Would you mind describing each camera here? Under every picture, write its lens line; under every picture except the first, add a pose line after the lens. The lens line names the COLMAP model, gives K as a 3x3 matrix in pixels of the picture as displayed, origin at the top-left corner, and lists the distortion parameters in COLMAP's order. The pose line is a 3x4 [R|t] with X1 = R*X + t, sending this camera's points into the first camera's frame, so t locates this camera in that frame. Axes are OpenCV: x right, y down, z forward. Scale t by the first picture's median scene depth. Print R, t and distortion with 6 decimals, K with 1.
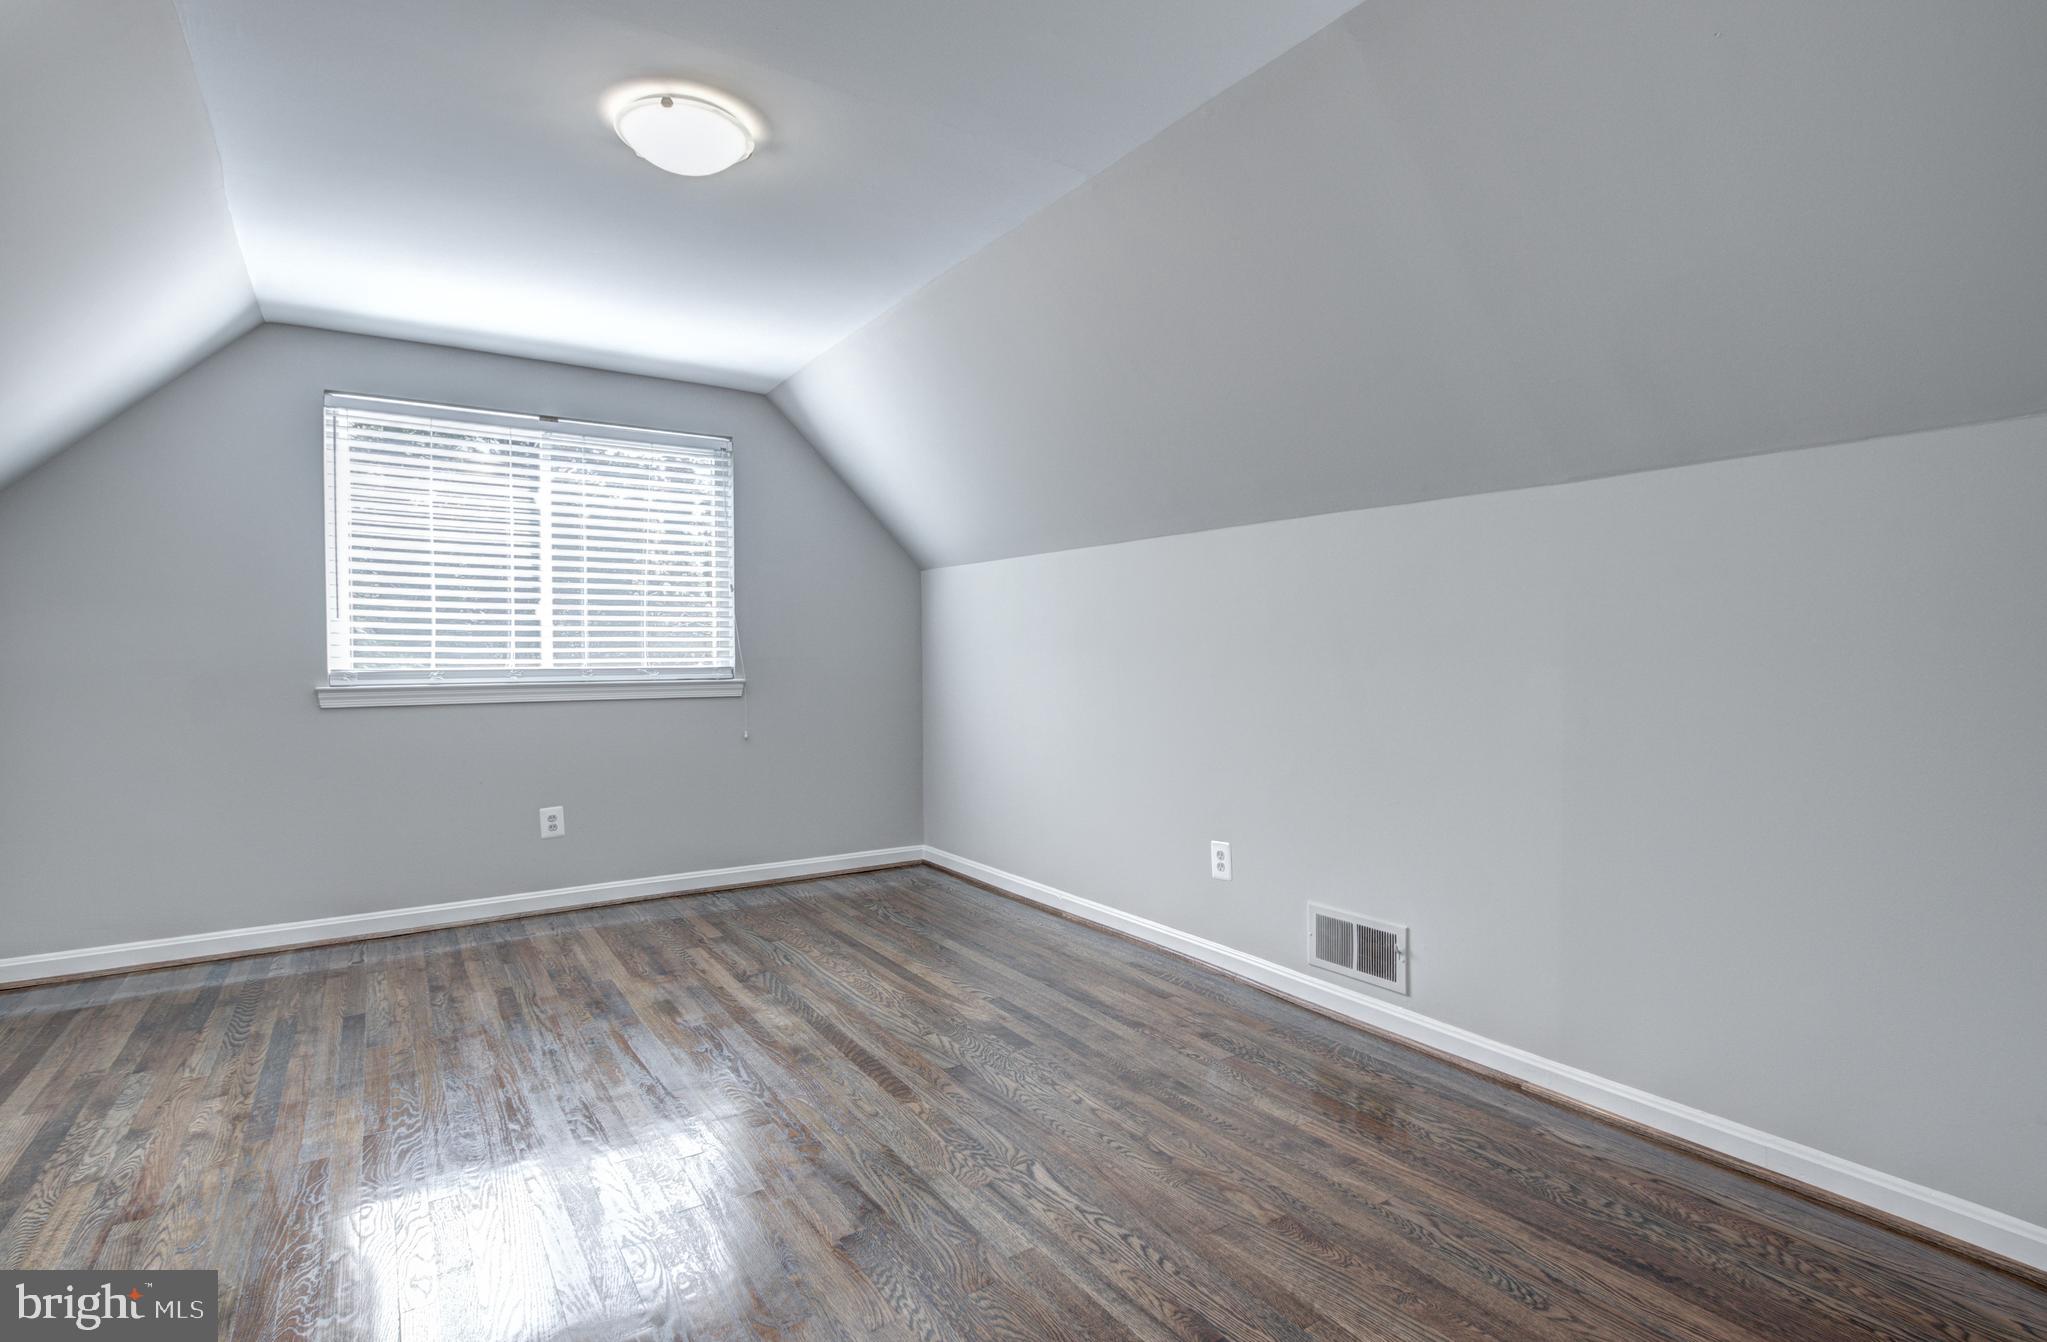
lens RADIAL K [[972.0, 0, 1023.5], [0, 972.0, 671.0], [0, 0, 1]] dist [-0.000235, -0.000047]
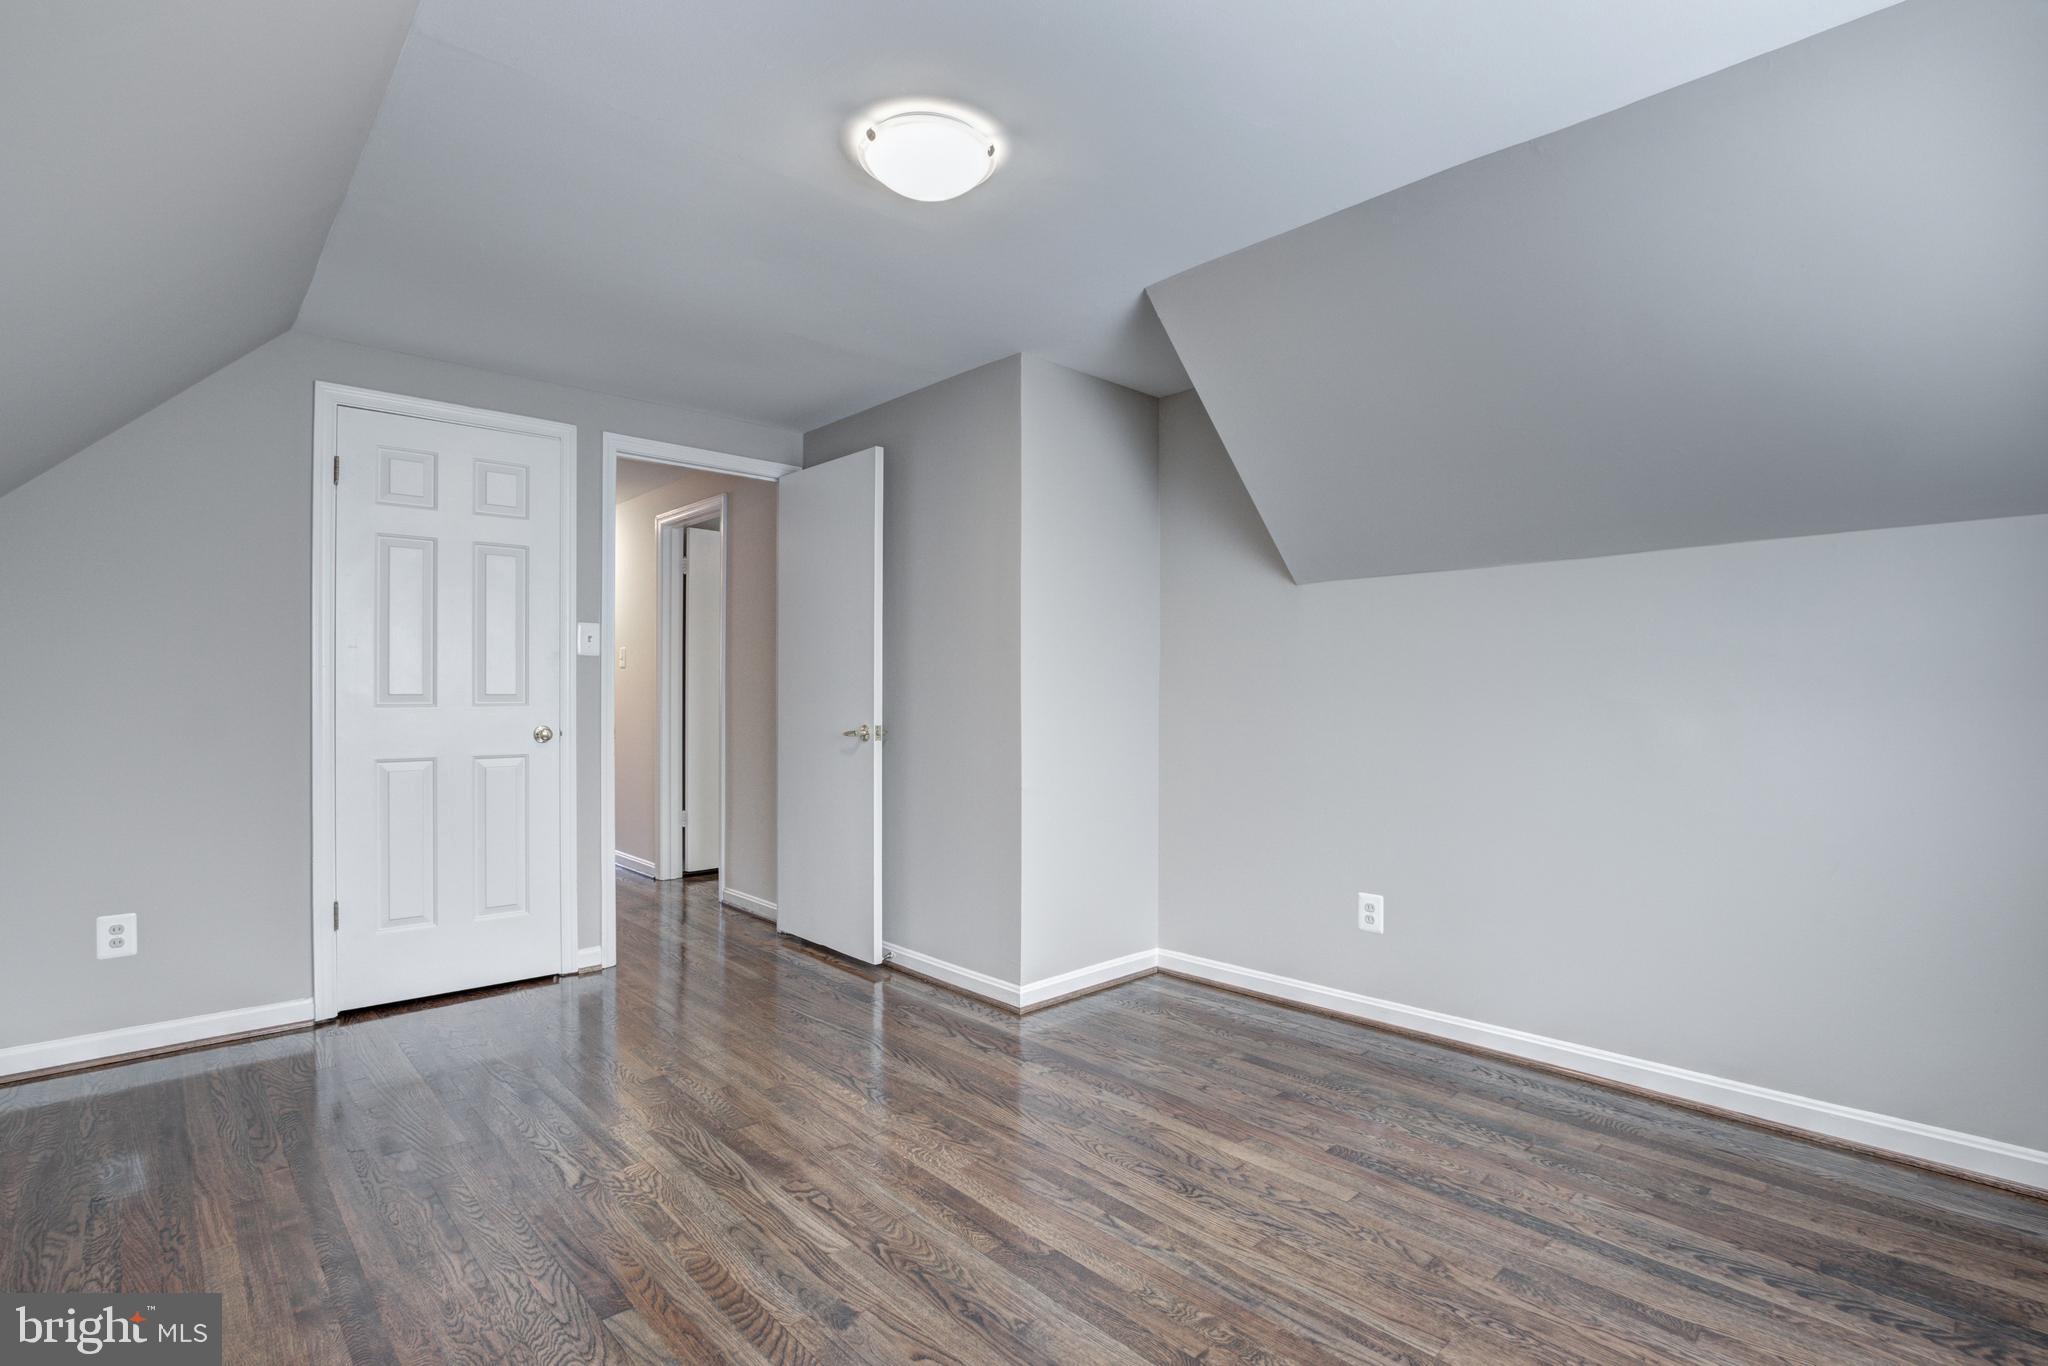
lens RADIAL K [[970.9, 0, 1015.9], [0, 970.9, 673.6], [0, 0, 1]] dist [-0.029452, 0.001829]
pose [[-0.988912, 0.005859, -0.148390, -0.284239], [0.003919, 0.999903, 0.013360, -0.048151], [0.148454, 0.012631, -0.988839, 1.915312]]
